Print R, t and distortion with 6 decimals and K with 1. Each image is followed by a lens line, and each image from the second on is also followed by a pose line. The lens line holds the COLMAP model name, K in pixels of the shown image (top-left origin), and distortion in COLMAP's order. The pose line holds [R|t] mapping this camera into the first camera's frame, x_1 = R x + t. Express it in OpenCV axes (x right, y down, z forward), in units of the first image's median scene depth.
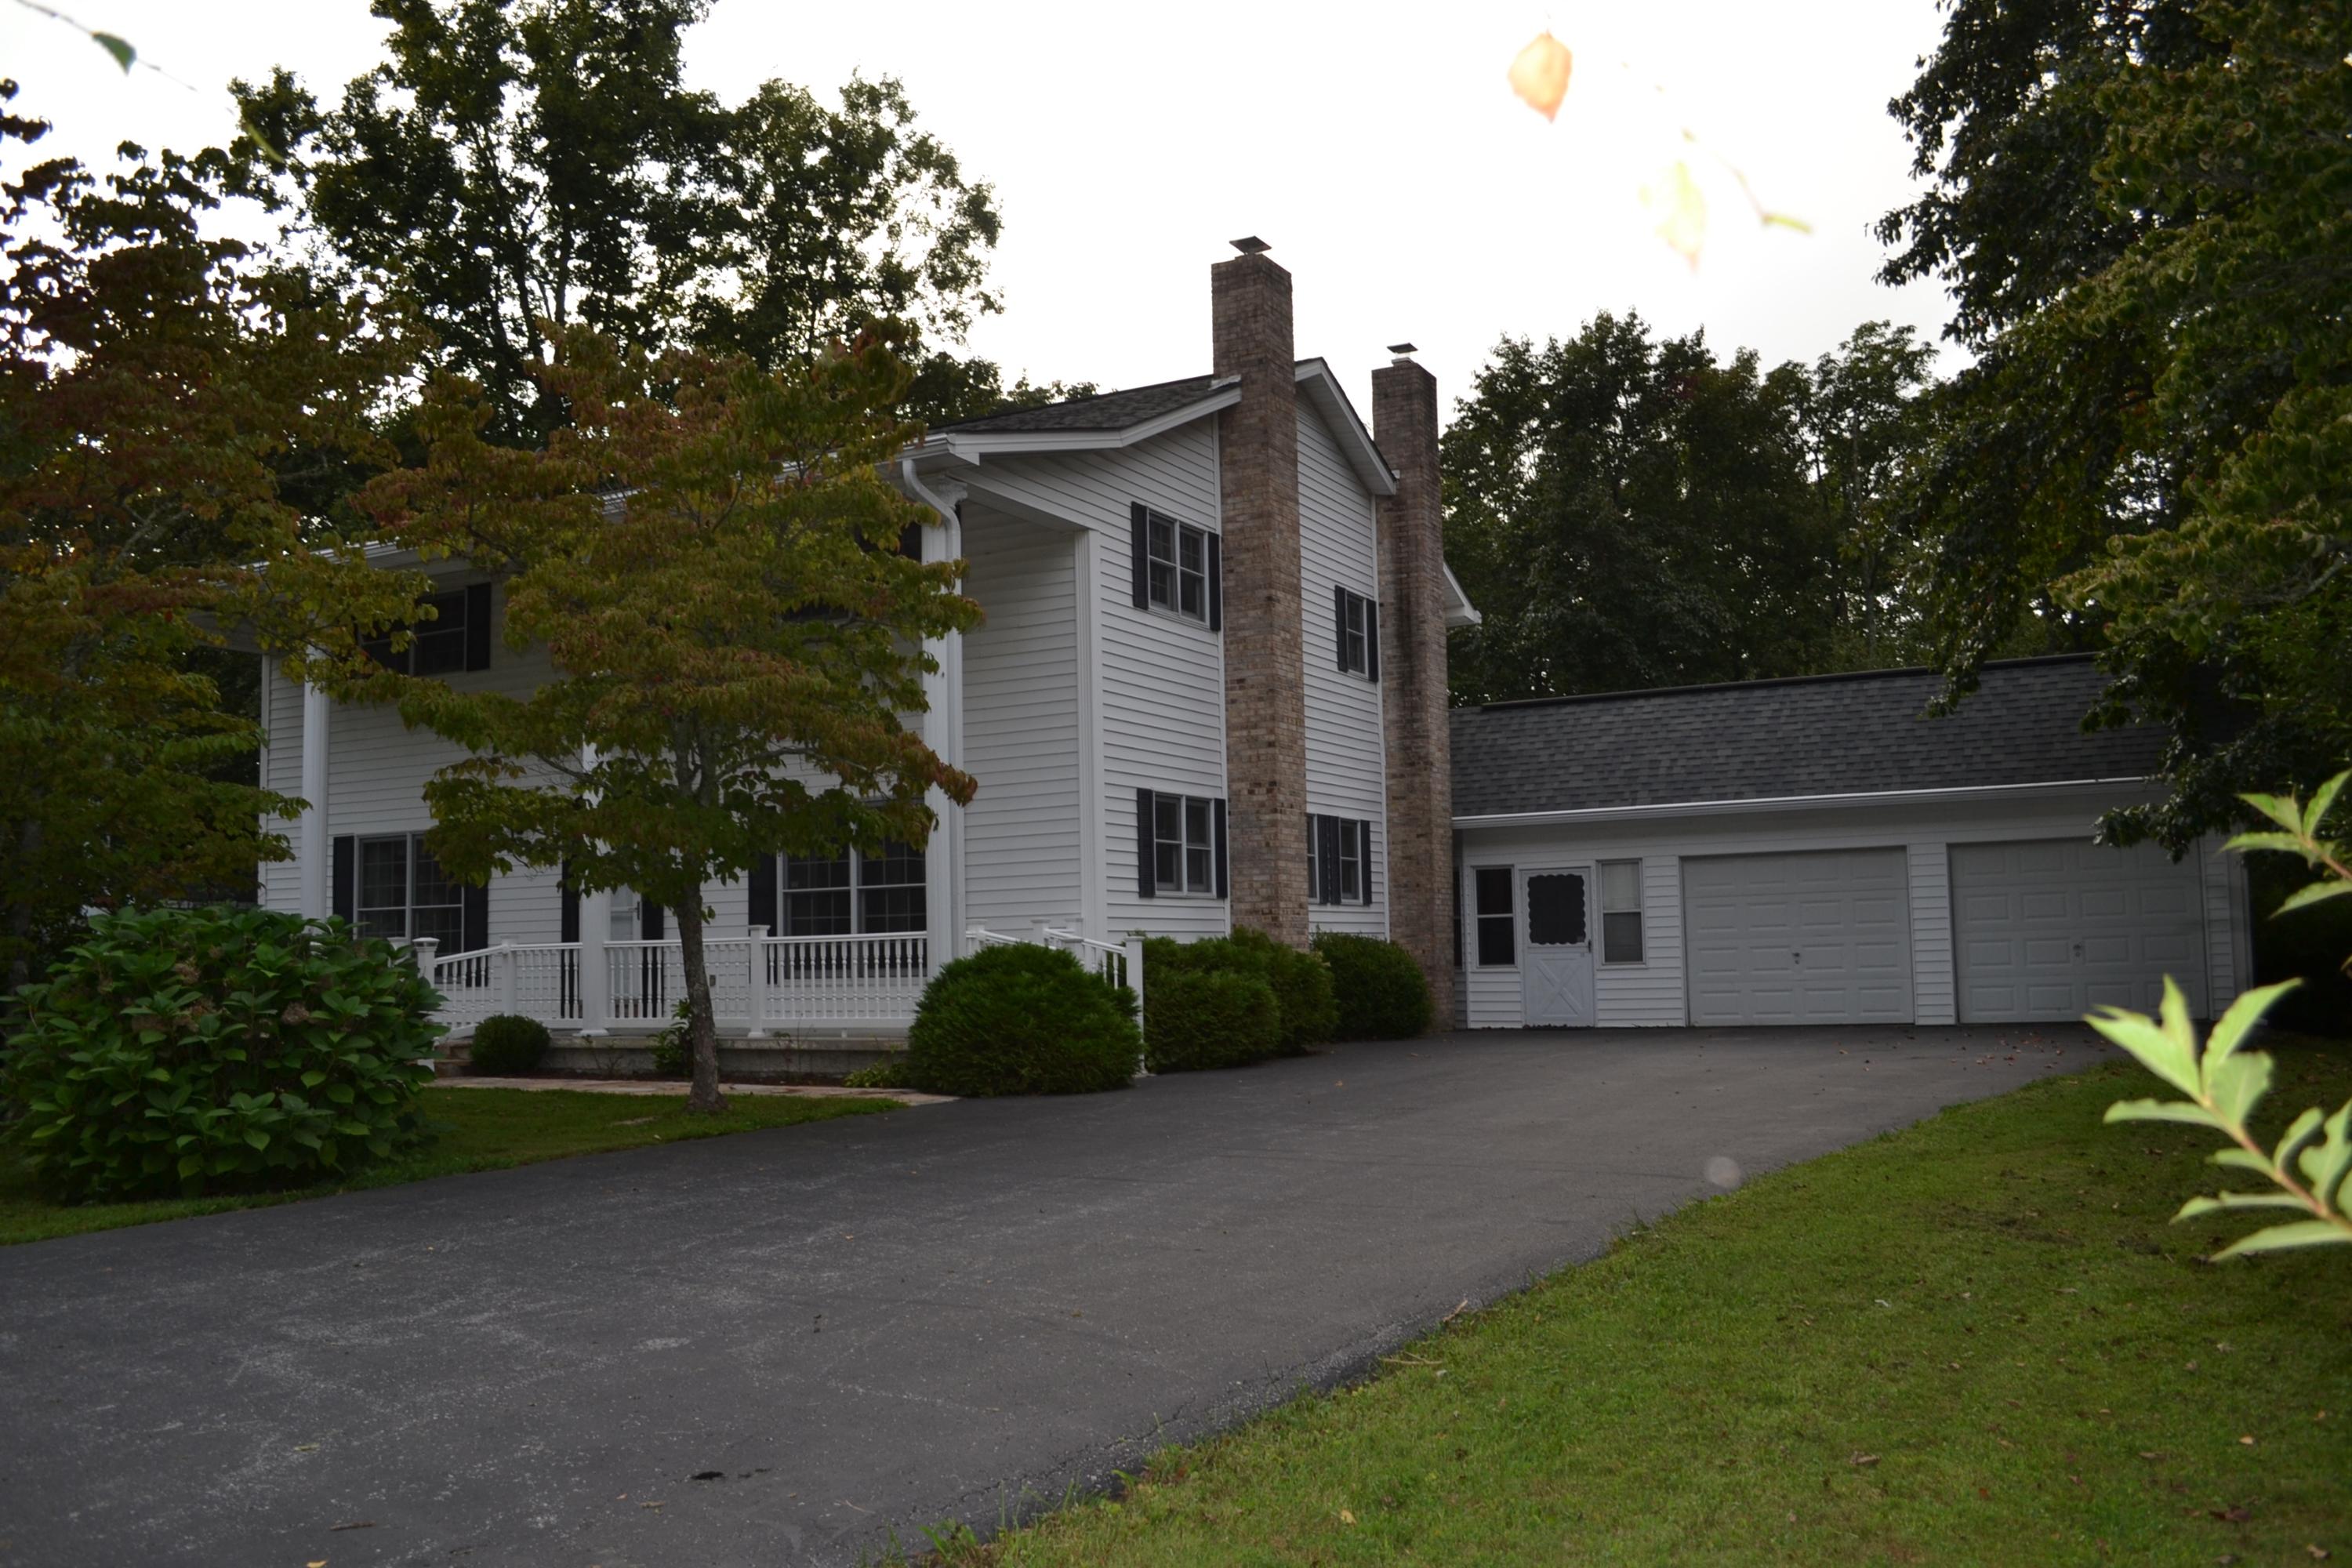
lens RADIAL K [[1867.6, 0, 1176.0], [0, 1867.6, 784.0], [0, 0, 1]] dist [-0.080523, 0.003324]
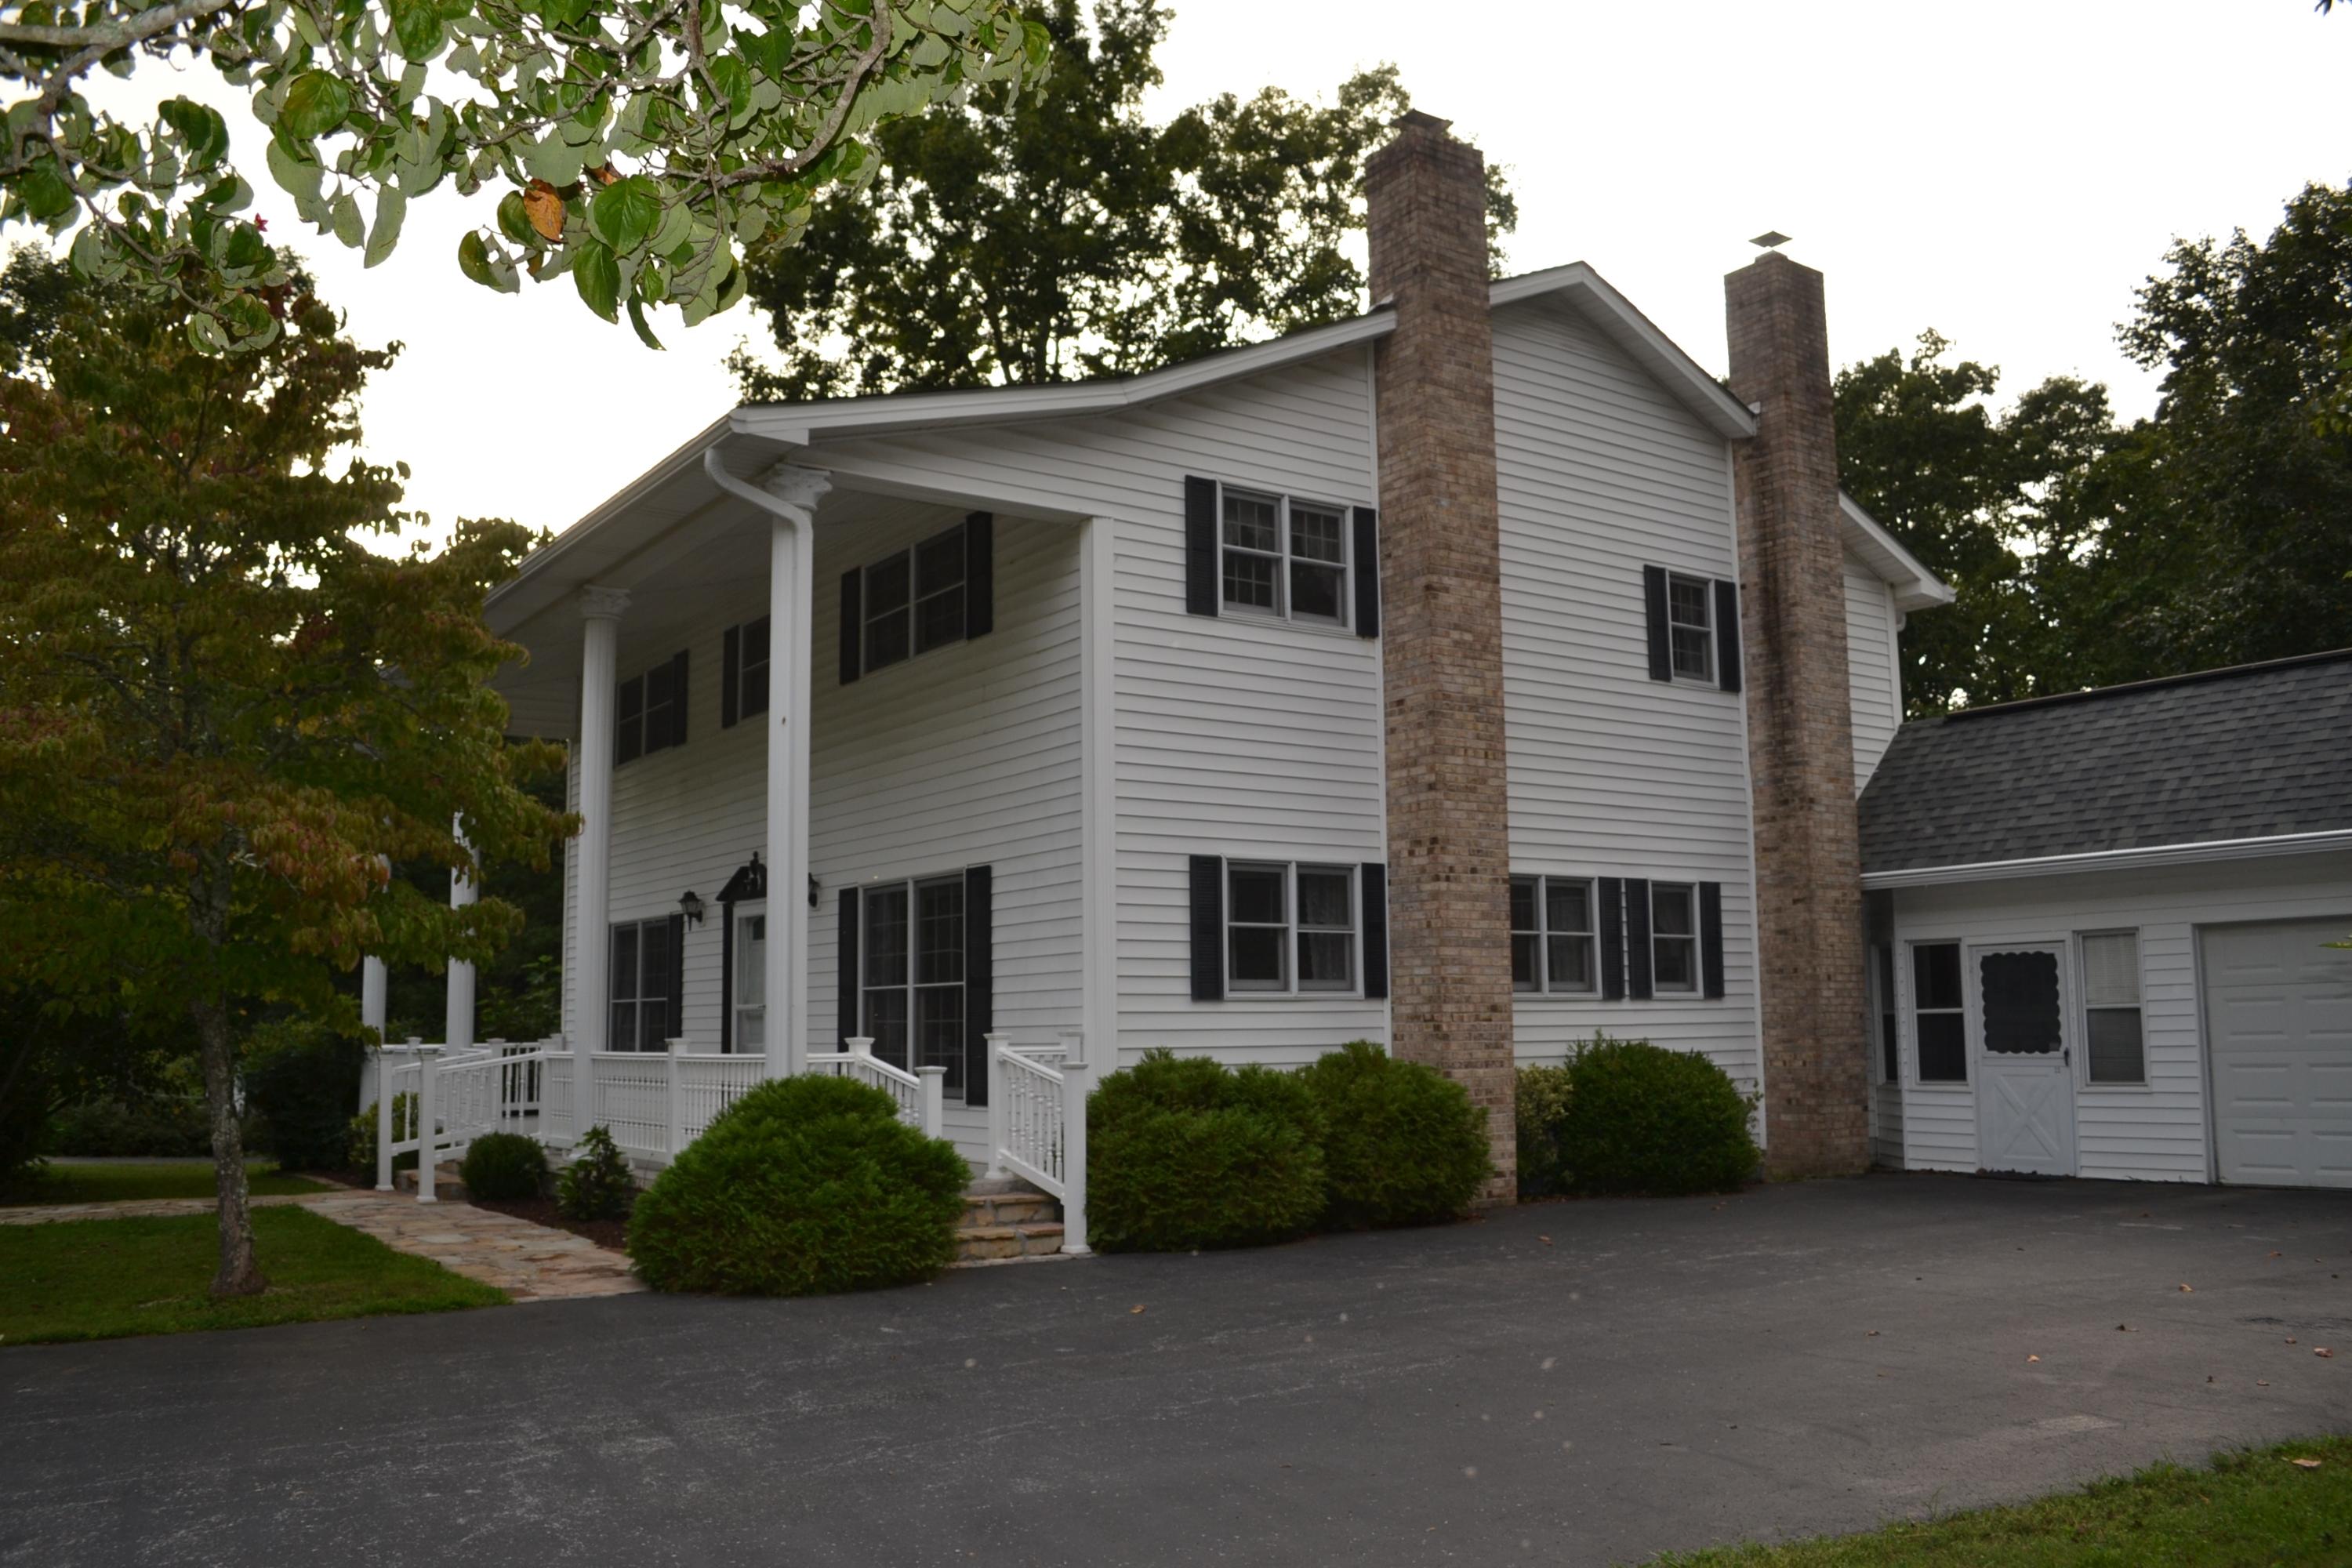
lens RADIAL K [[1867.6, 0, 1176.0], [0, 1867.6, 784.0], [0, 0, 1]] dist [-0.080523, 0.003324]
pose [[0.891797, -0.046534, -0.450037, 0.244233], [0.033401, 0.998754, -0.037083, 0.001099], [0.451202, 0.018039, 0.892240, 0.259190]]
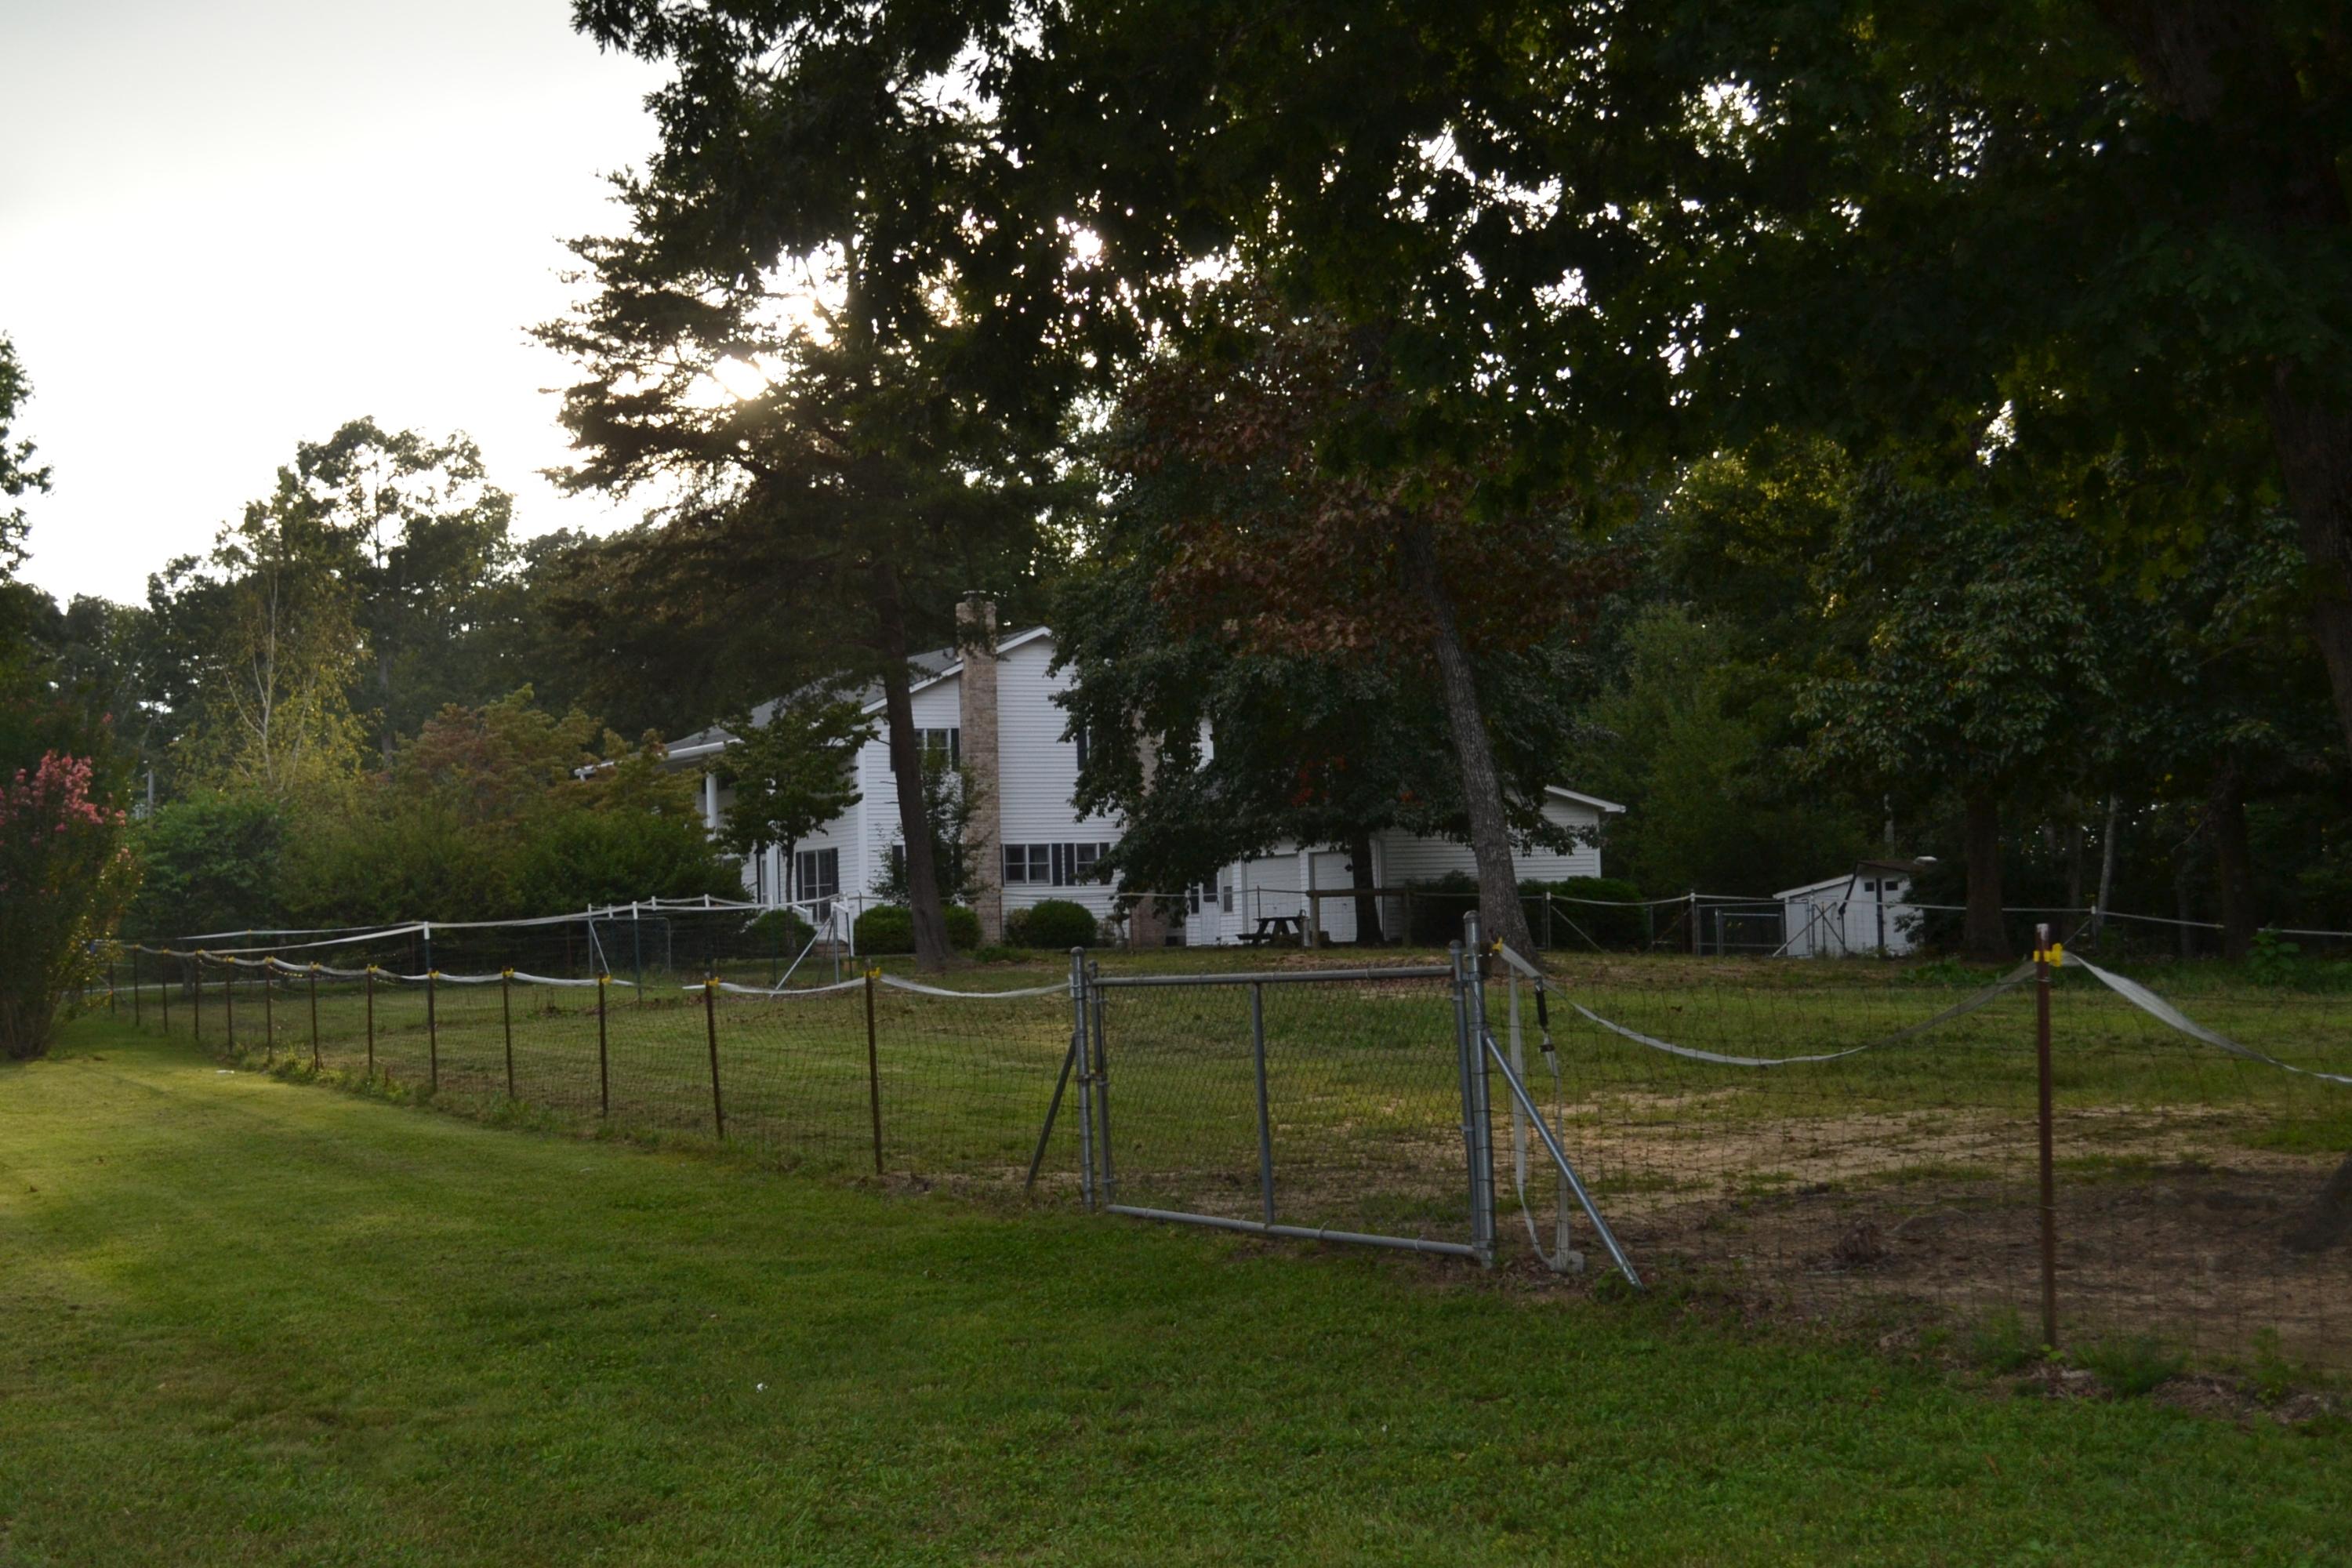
lens RADIAL K [[3224.8, 0, 1176.0], [0, 3224.8, 784.0], [0, 0, 1]] dist [-0.016928, 0.040046]
pose [[0.810270, -0.029216, -0.585328, 2.205661], [0.055616, 0.998082, 0.027170, -0.135634], [0.583412, -0.054569, 0.810341, -1.776072]]
